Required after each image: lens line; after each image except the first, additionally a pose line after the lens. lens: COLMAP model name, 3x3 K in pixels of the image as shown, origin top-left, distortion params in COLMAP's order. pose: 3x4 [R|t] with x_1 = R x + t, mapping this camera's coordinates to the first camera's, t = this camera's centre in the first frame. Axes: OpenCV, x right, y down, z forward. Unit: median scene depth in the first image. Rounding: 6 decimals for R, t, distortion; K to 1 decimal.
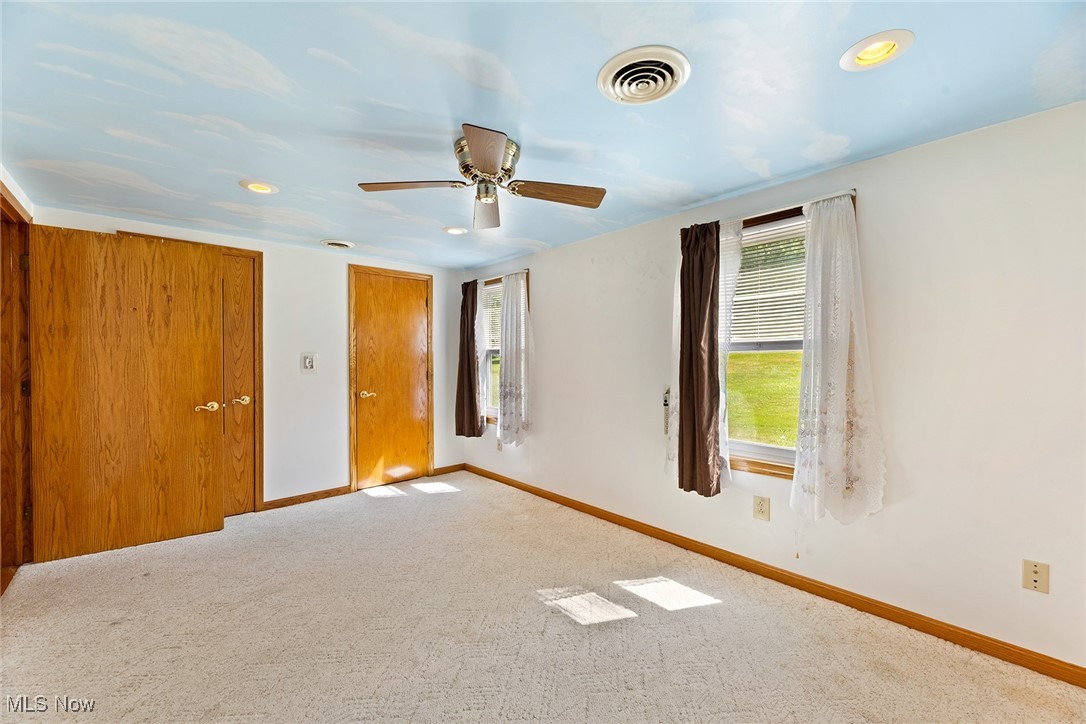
lens RADIAL K [[441.7, 0, 543.5], [0, 441.7, 361.0], [0, 0, 1]] dist [0.001899, -0.000155]
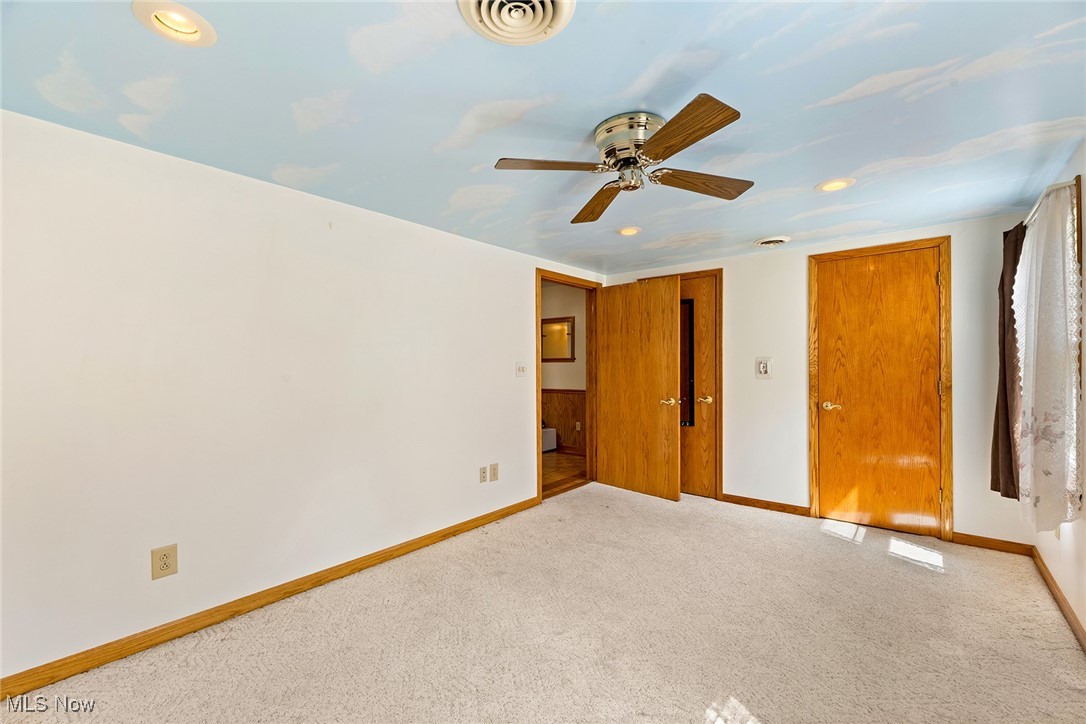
lens RADIAL K [[449.8, 0, 539.2], [0, 449.8, 362.1], [0, 0, 1]] dist [0.001289, -0.000144]
pose [[0.131318, -0.007917, -0.991309, 0.440762], [0.000966, 0.999969, -0.007858, -0.001515], [0.991340, 0.000074, 0.131322, 0.410224]]
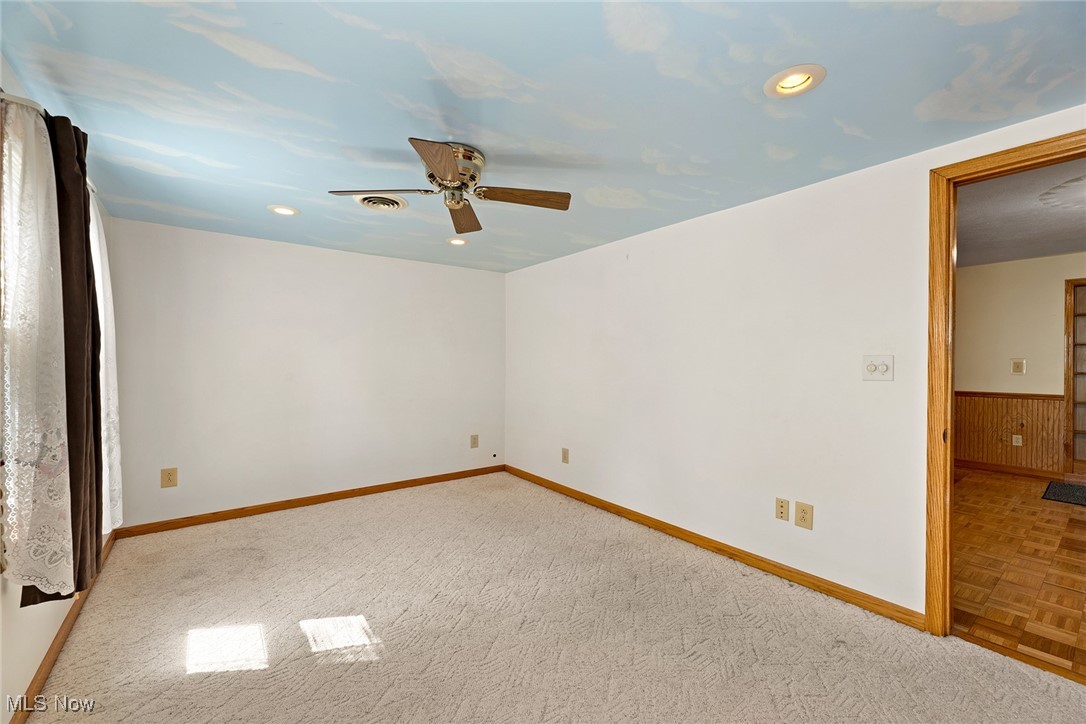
lens RADIAL K [[441.7, 0, 543.5], [0, 441.7, 361.0], [0, 0, 1]] dist [0.001899, -0.000155]
pose [[-0.996019, -0.002124, 0.089111, -0.249920], [-0.001843, 0.999993, 0.003236, -0.003419], [-0.089118, 0.003059, -0.996016, 1.179513]]
